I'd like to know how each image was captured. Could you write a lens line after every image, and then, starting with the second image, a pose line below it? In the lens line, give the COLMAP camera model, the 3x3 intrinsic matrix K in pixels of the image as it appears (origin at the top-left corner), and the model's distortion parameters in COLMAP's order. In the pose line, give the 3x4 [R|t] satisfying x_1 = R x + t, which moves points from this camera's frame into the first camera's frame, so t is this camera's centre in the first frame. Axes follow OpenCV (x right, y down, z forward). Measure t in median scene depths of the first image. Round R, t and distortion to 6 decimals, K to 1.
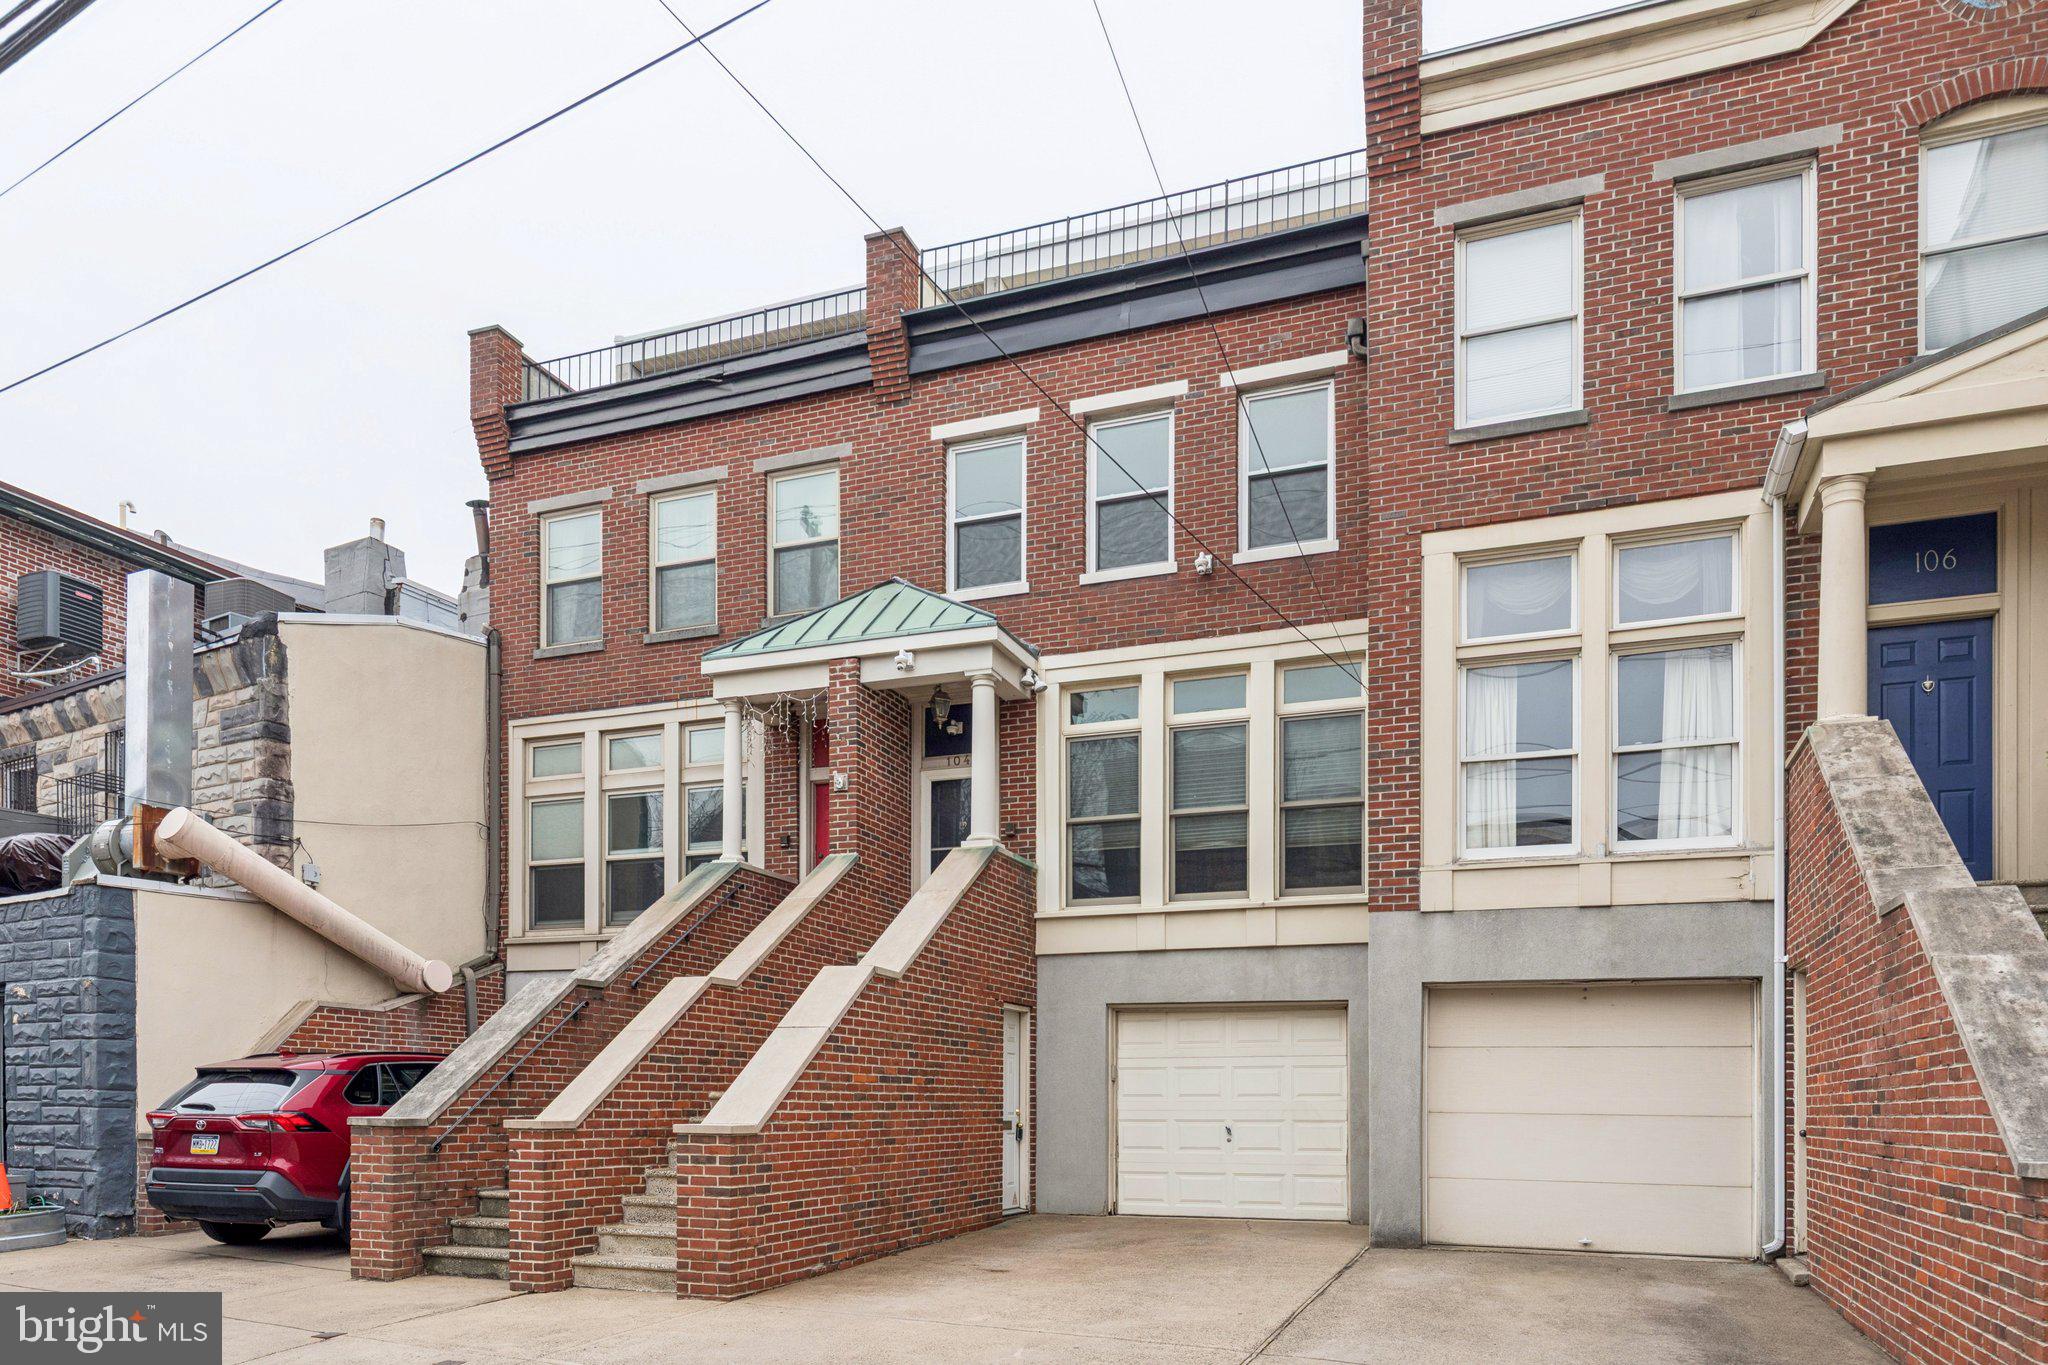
lens RADIAL K [[1243.1, 0, 1024.4], [0, 1243.1, 642.0], [0, 0, 1]] dist [-0.002615, -0.001013]
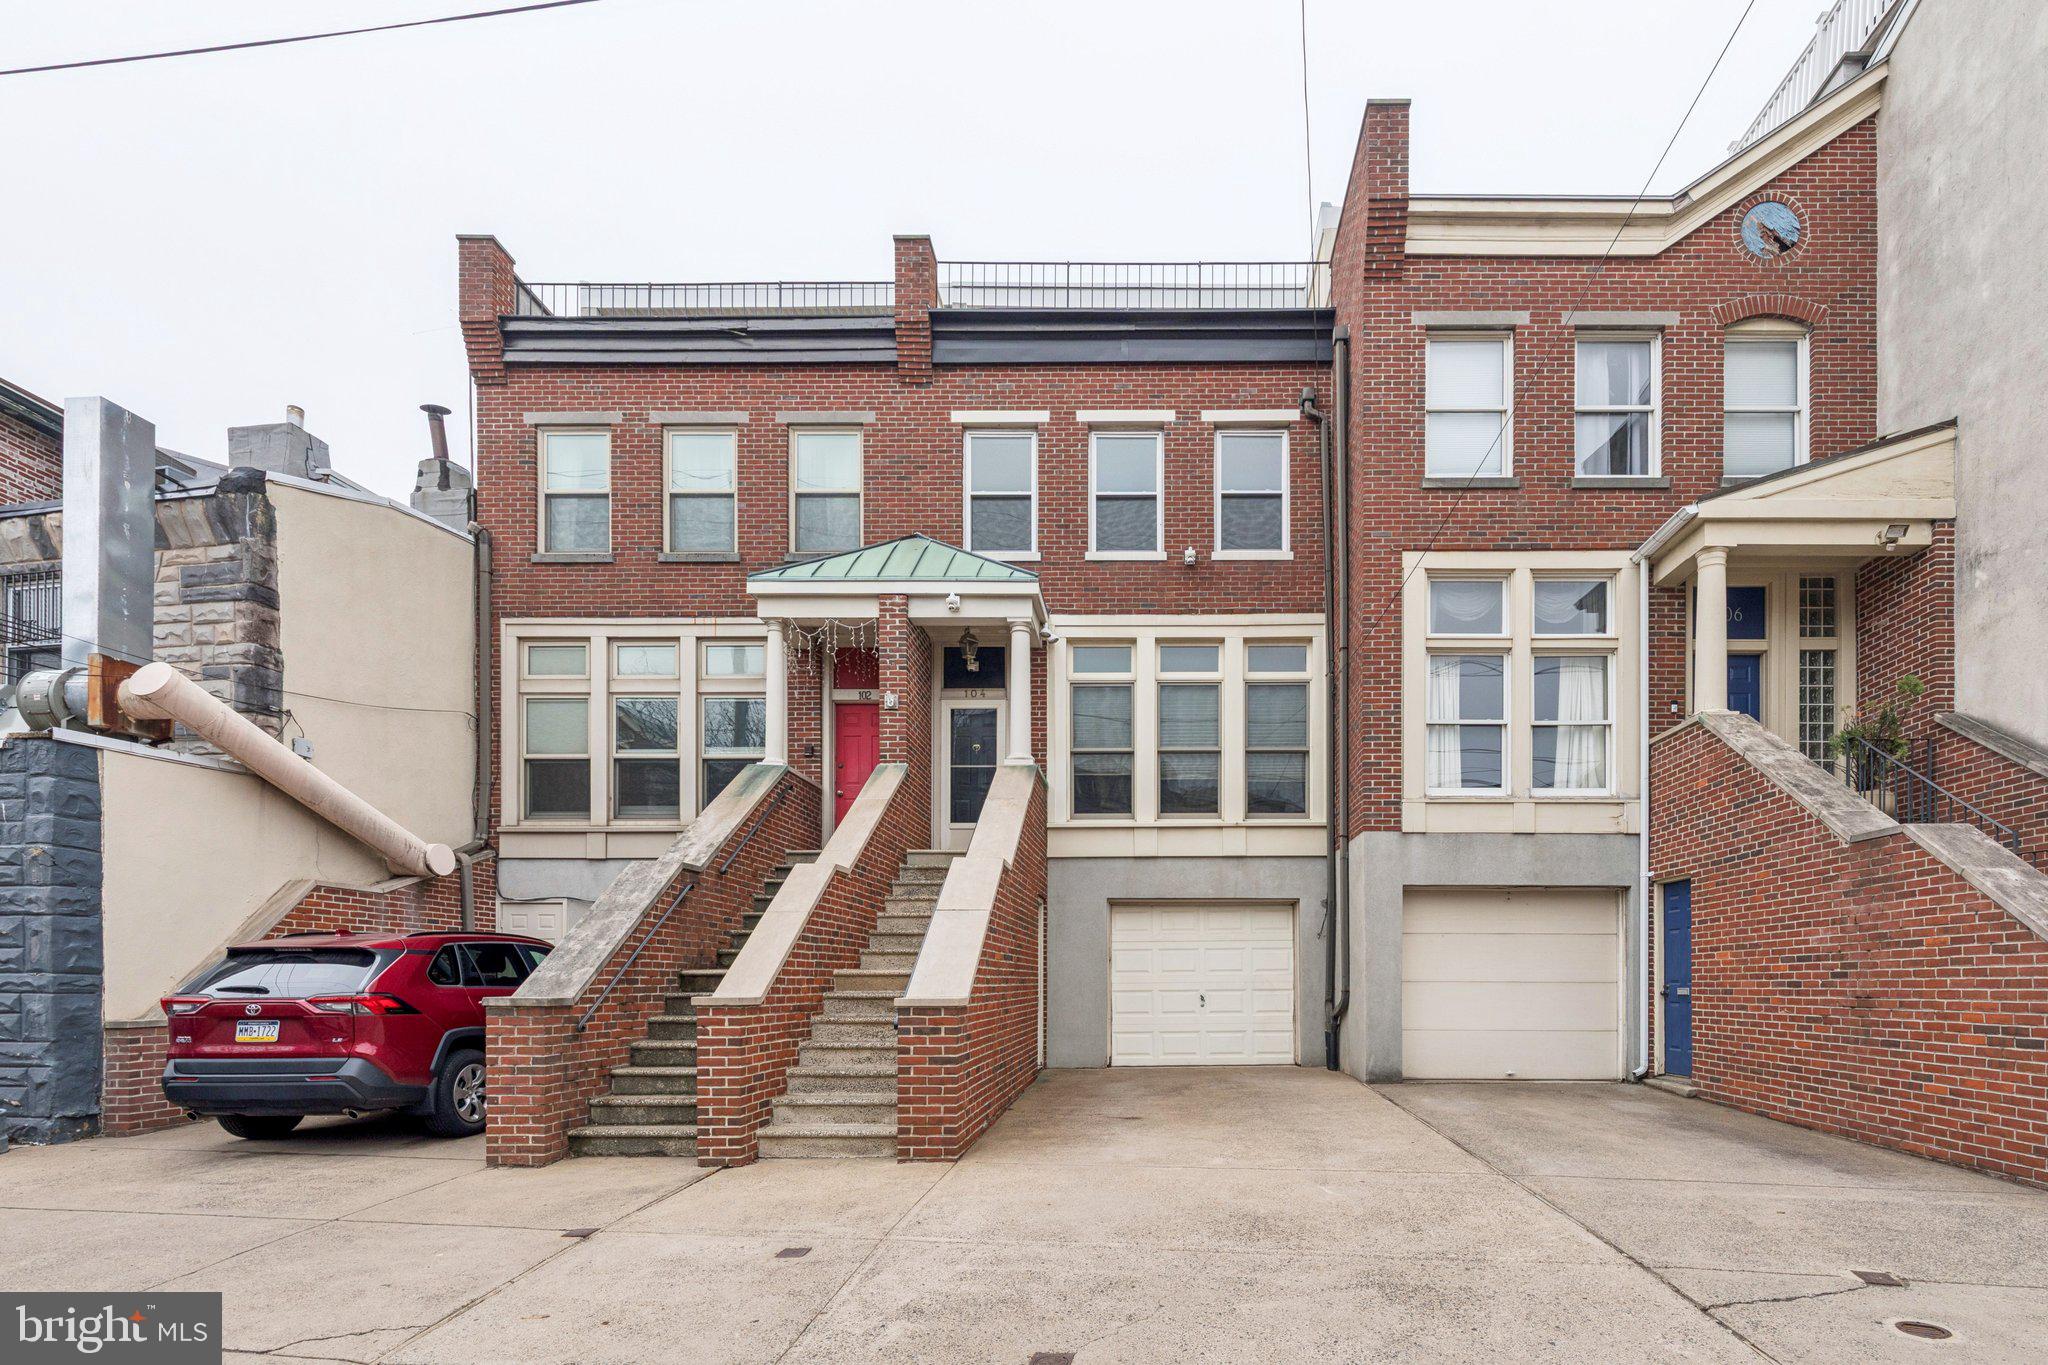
lens RADIAL K [[917.3, 0, 1024.0], [0, 917.3, 682.5], [0, 0, 1]] dist [0.001331, 0.000054]
pose [[0.939080, 0.098069, 0.329409, -0.326579], [-0.110734, 0.993652, 0.019857, 0.068604], [-0.325371, -0.055124, 0.943978, 0.177522]]
